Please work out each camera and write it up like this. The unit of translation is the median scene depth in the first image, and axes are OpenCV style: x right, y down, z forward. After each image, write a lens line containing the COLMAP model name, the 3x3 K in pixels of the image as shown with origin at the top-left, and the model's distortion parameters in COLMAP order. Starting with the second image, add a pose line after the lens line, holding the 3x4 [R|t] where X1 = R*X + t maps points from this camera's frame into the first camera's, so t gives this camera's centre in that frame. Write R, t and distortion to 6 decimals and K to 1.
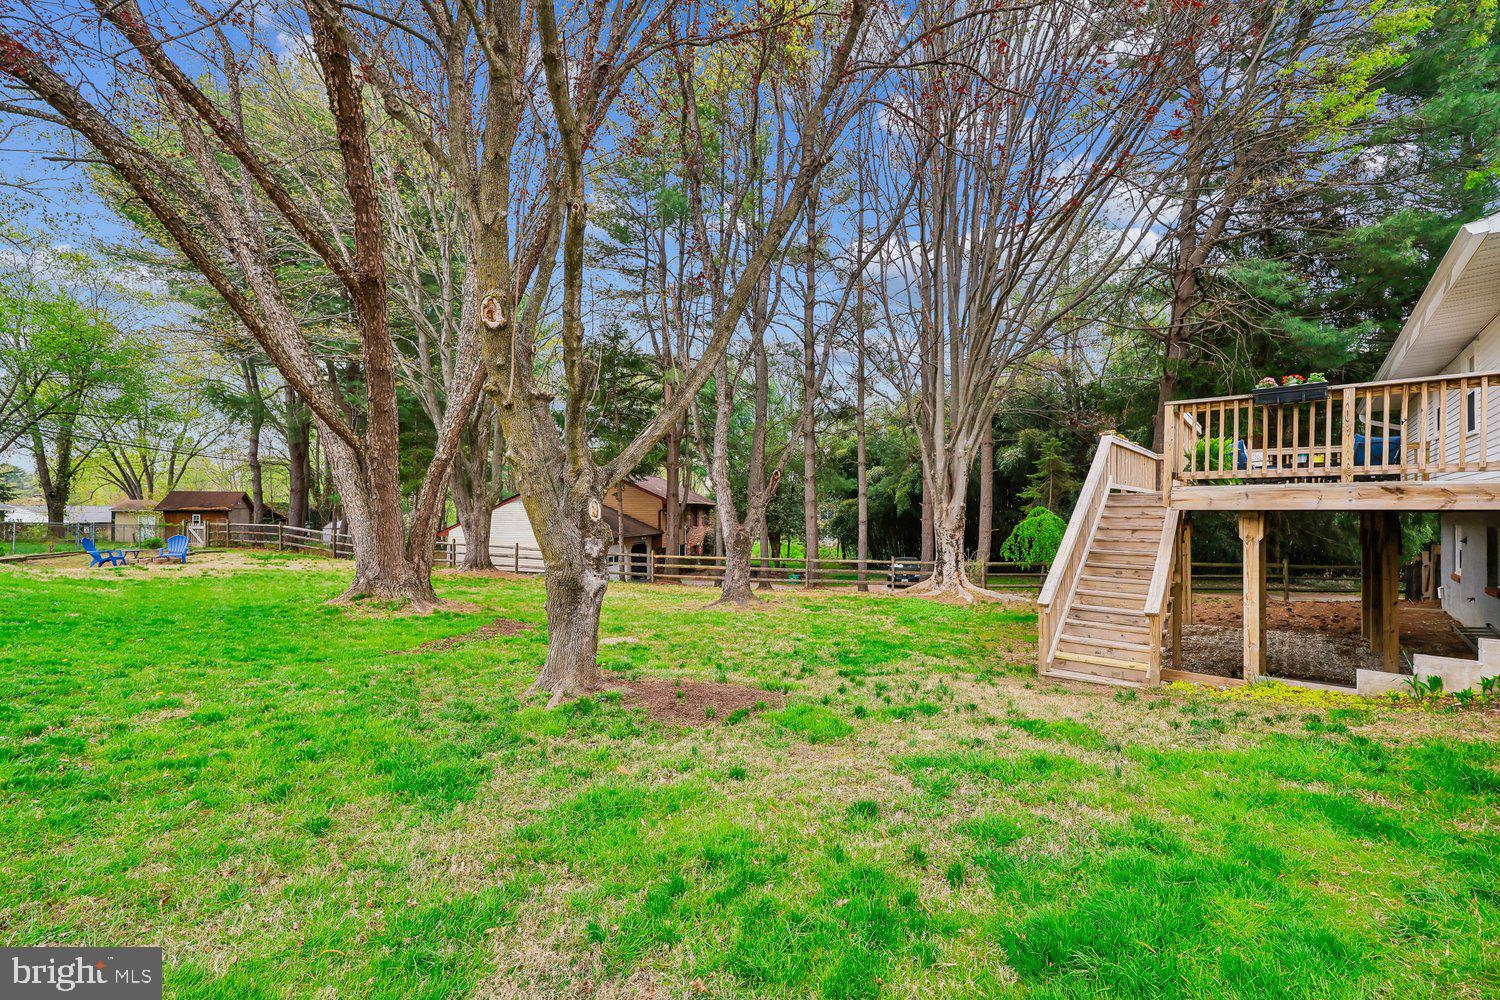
lens RADIAL K [[606.3, 0, 743.7], [0, 606.3, 507.9], [0, 0, 1]] dist [-0.001252, 0.000218]
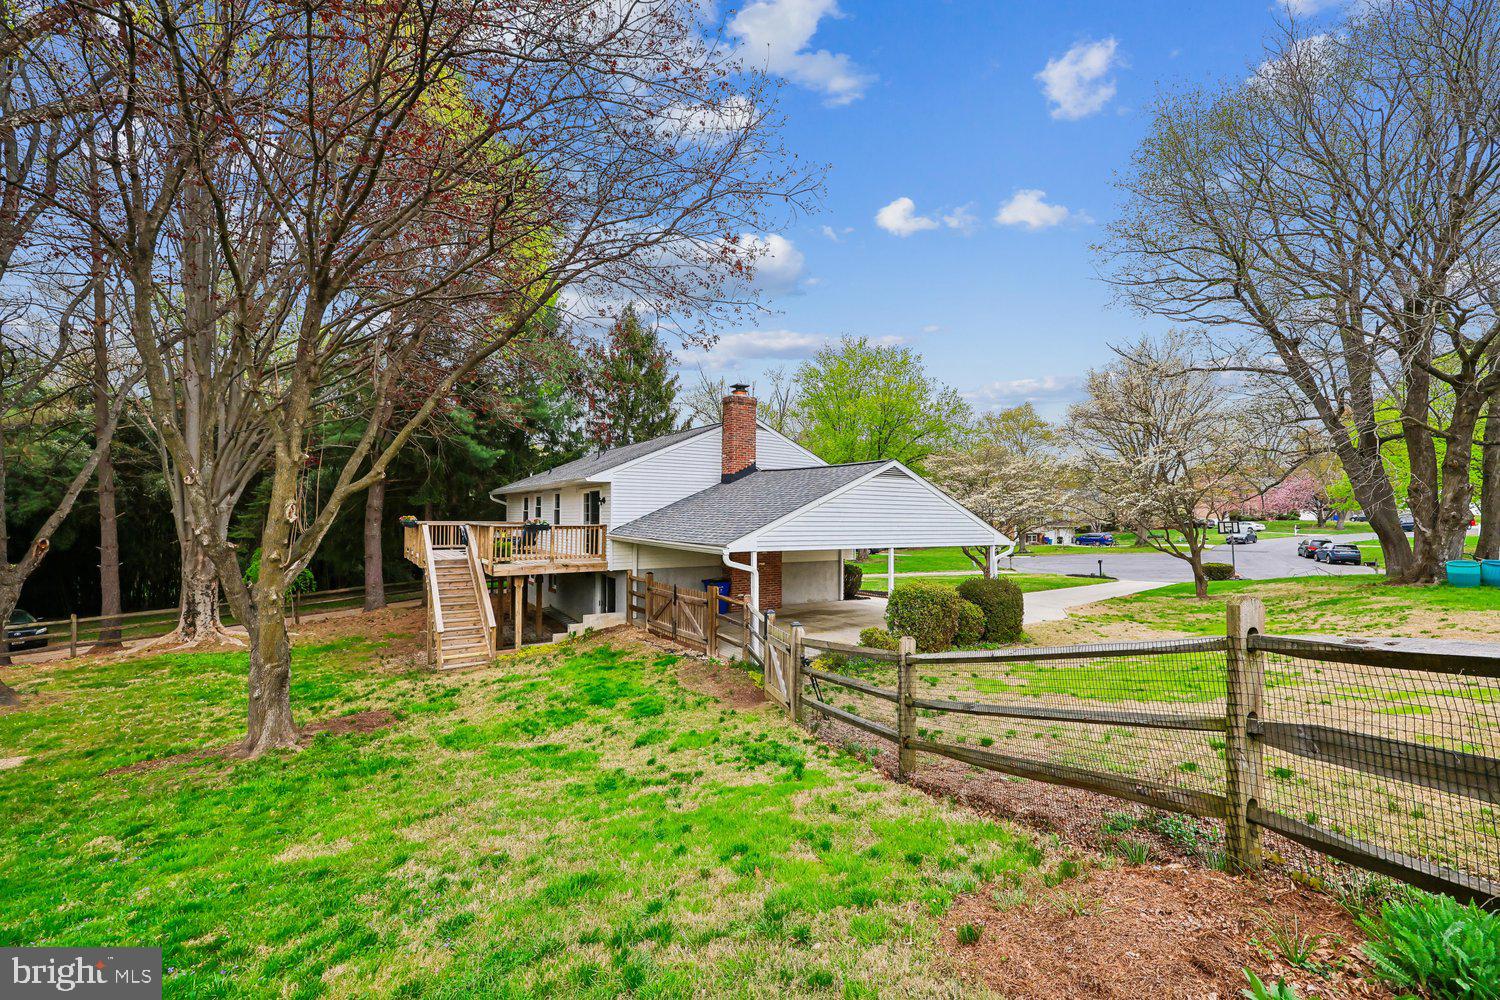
lens RADIAL K [[606.3, 0, 743.7], [0, 606.3, 507.9], [0, 0, 1]] dist [-0.001252, 0.000218]
pose [[0.250559, 0.009615, 0.968054, -1.178545], [-0.005977, 0.999947, -0.008385, -0.232345], [-0.968083, -0.003685, 0.250603, -0.402039]]
